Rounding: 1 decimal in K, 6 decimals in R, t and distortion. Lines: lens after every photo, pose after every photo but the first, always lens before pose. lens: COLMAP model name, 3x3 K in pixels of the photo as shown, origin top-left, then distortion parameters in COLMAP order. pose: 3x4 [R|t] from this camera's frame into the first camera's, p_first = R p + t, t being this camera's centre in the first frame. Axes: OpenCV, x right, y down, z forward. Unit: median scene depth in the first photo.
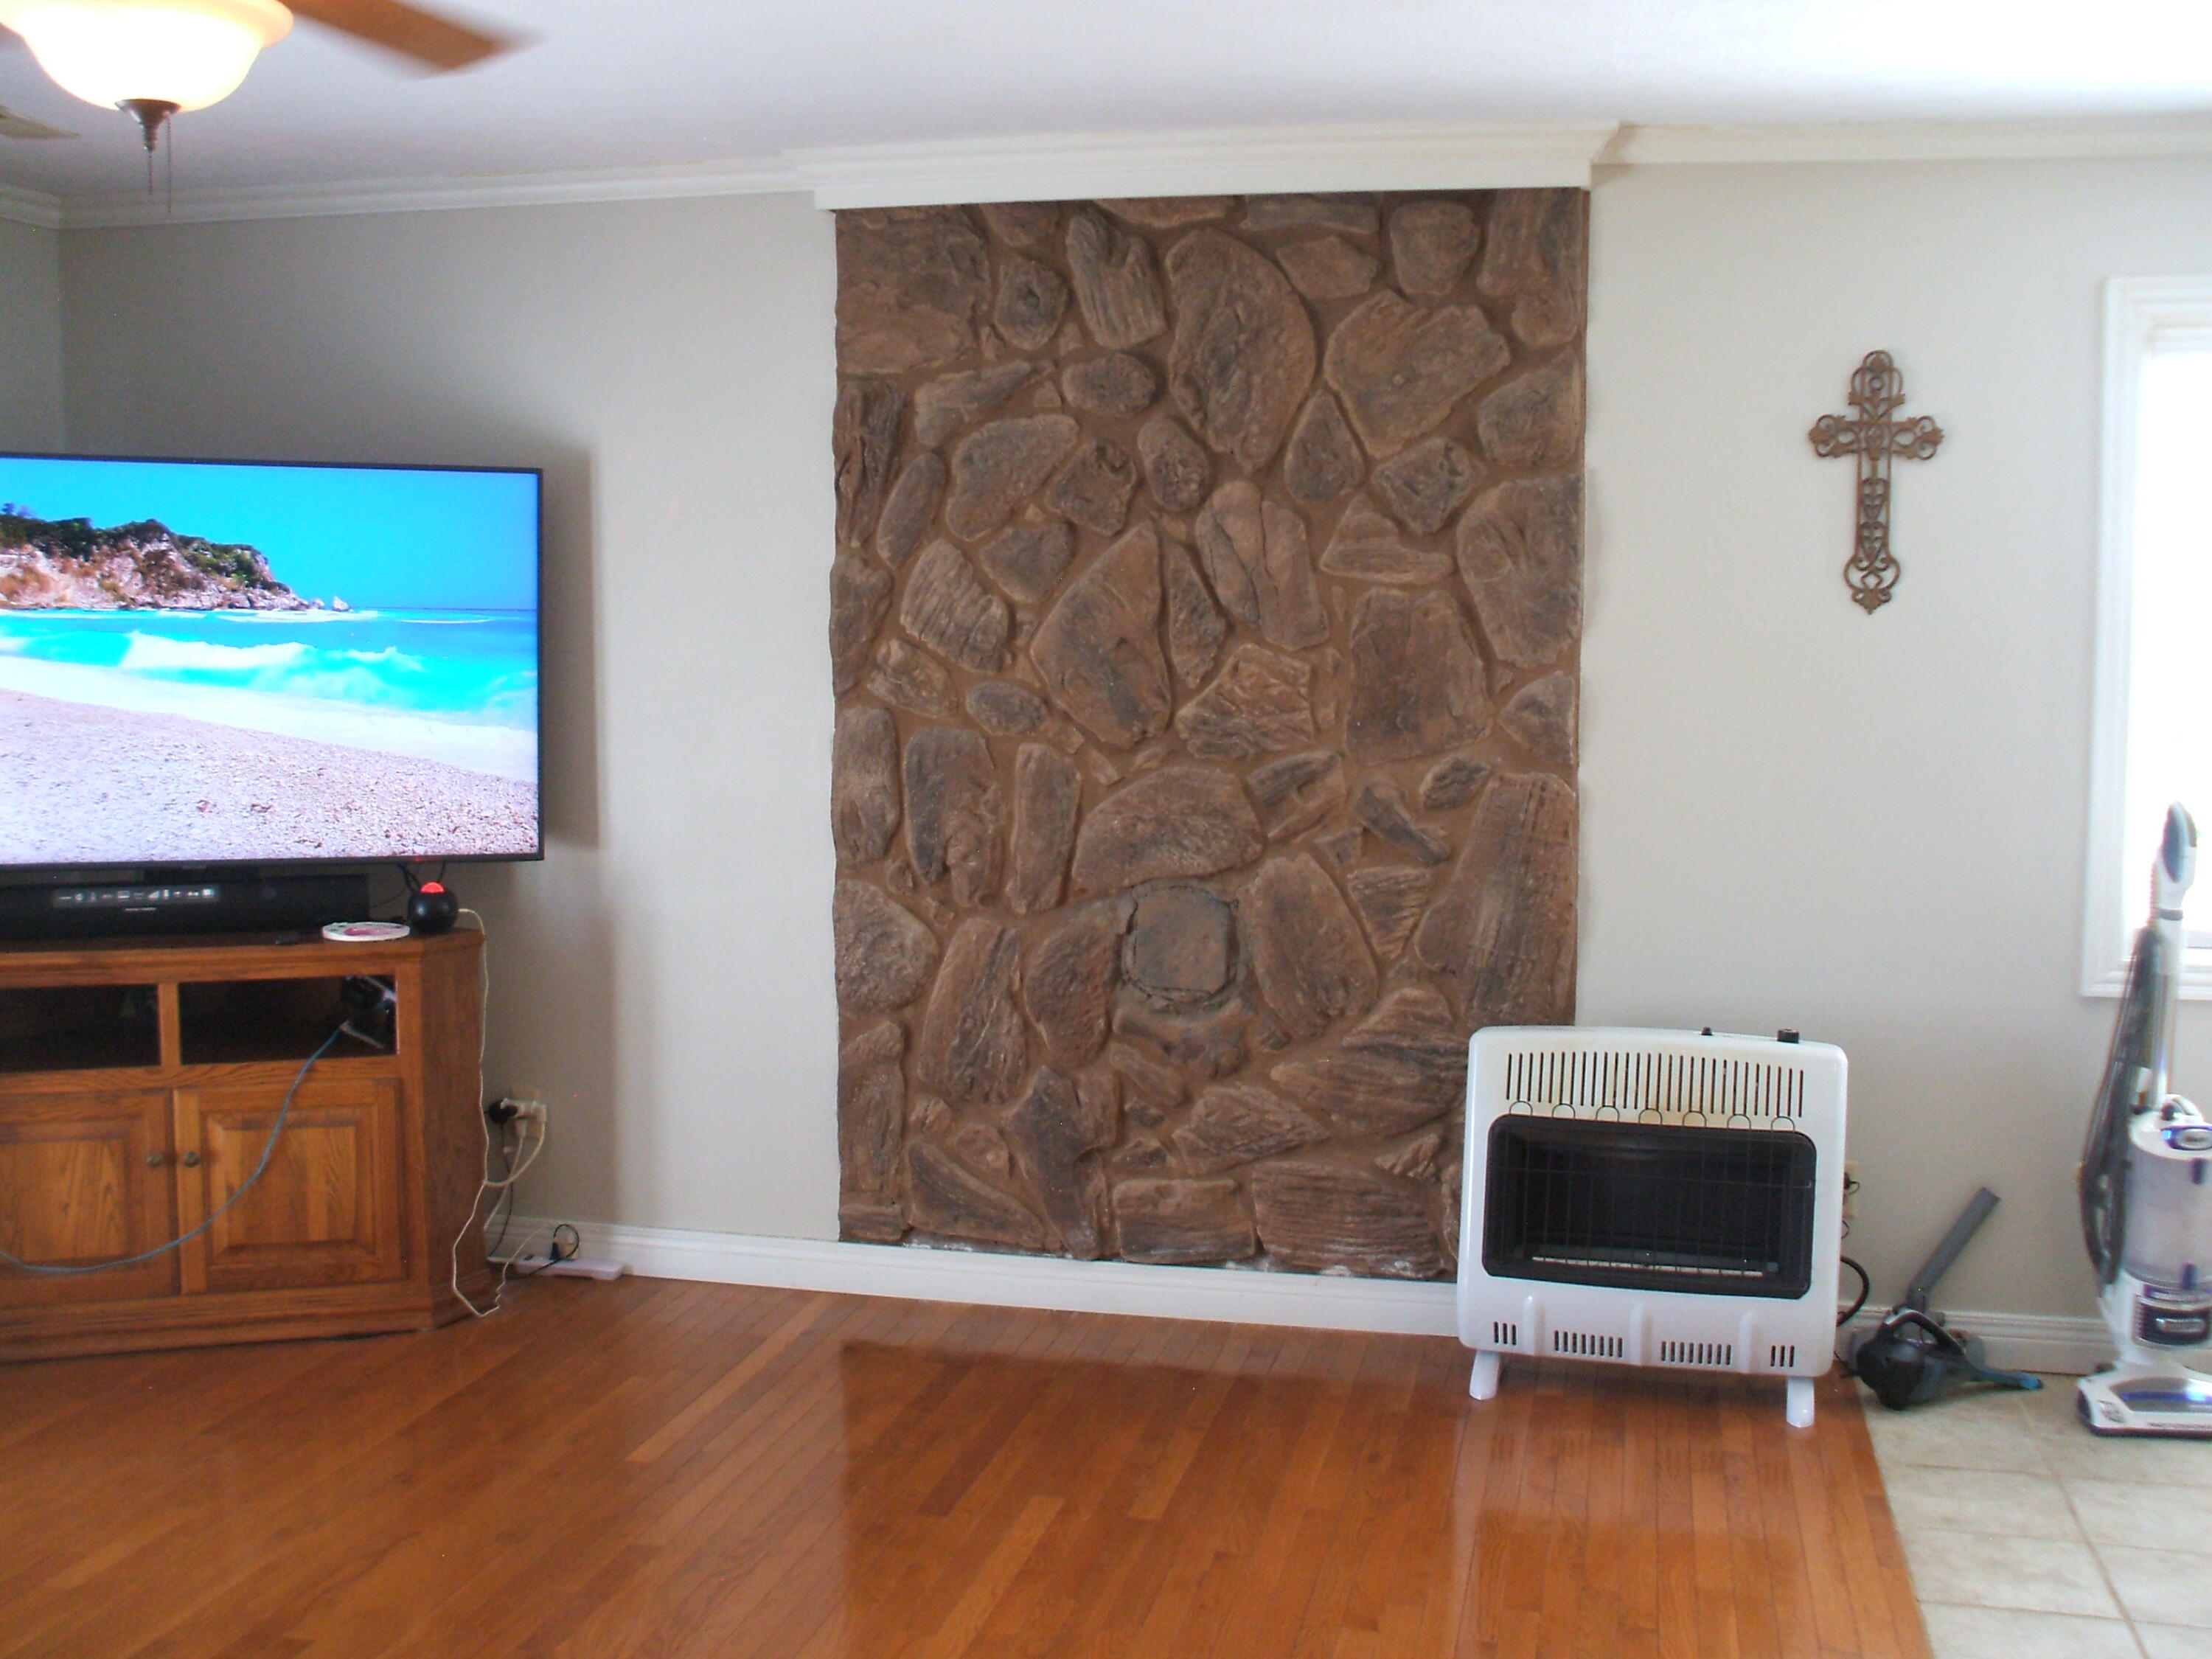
lens RADIAL K [[2358.3, 0, 1071.3], [0, 2358.3, 831.2], [0, 0, 1]] dist [-0.181097, 0.260423]
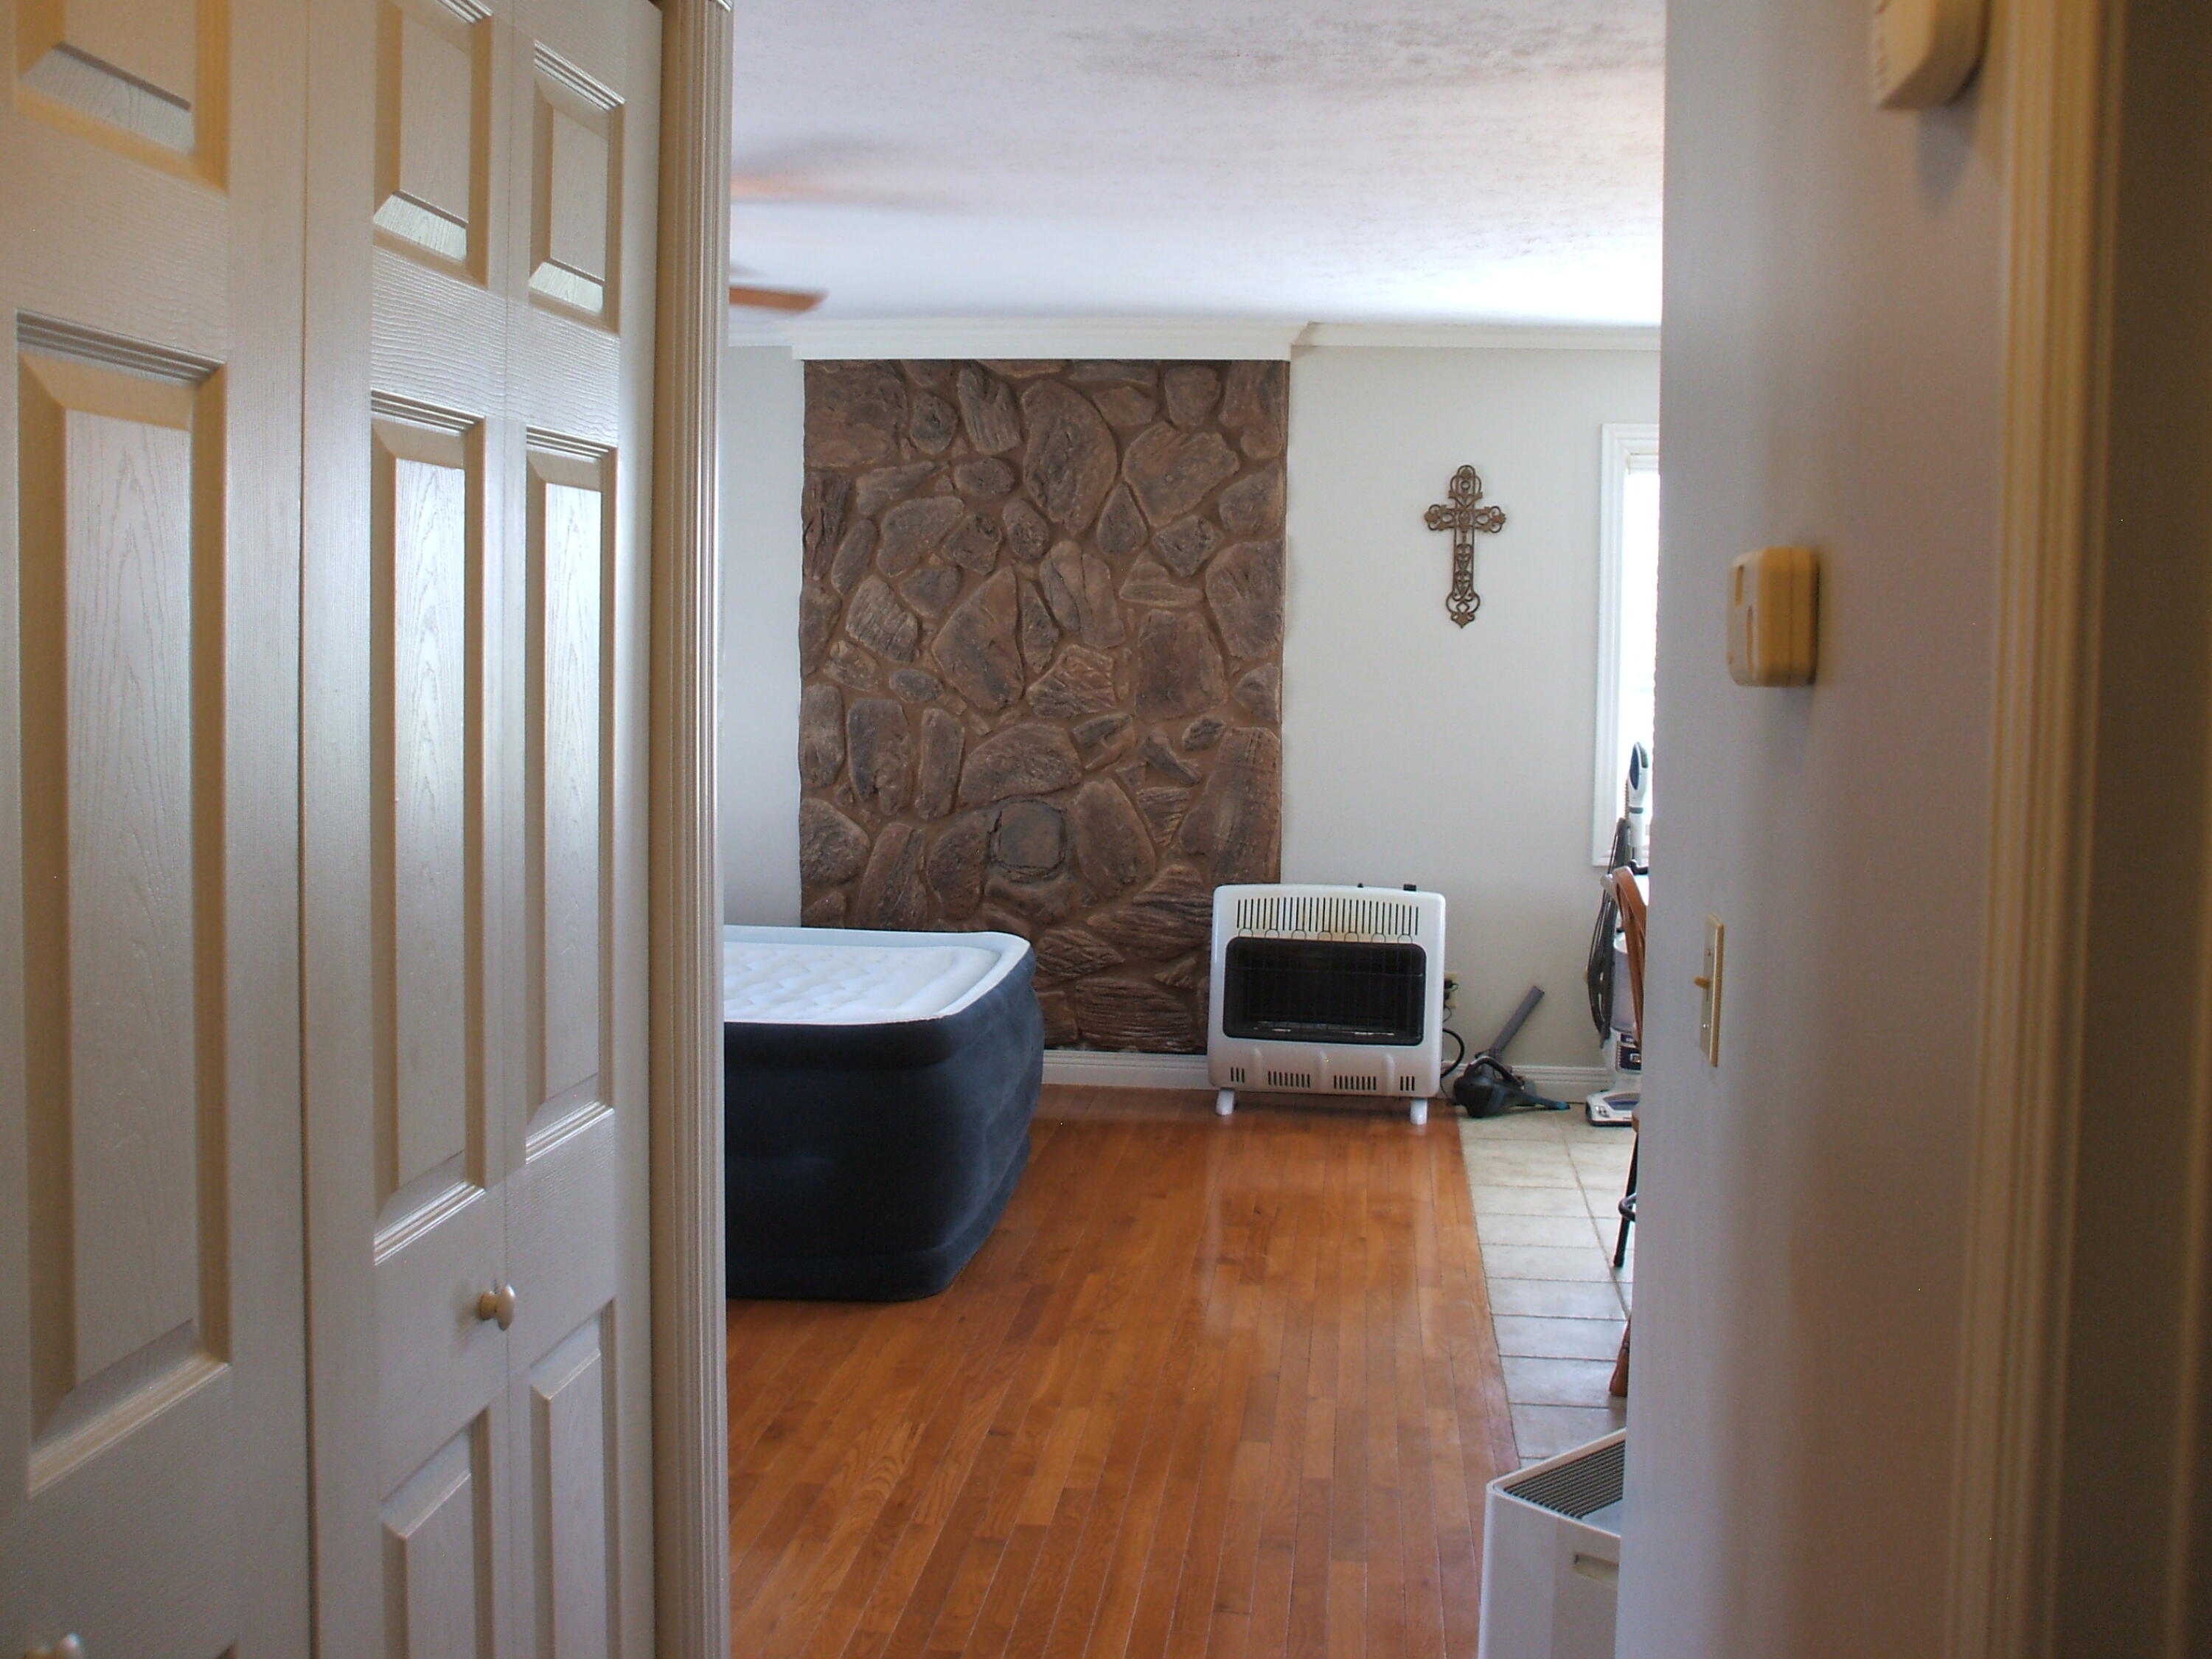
lens RADIAL K [[2358.3, 0, 1071.3], [0, 2358.3, 831.2], [0, 0, 1]] dist [-0.181097, 0.260423]
pose [[0.993955, -0.000896, 0.109787, -0.098931], [0.001231, 0.999995, -0.002990, 0.049377], [-0.109784, 0.003107, 0.993951, -0.561721]]
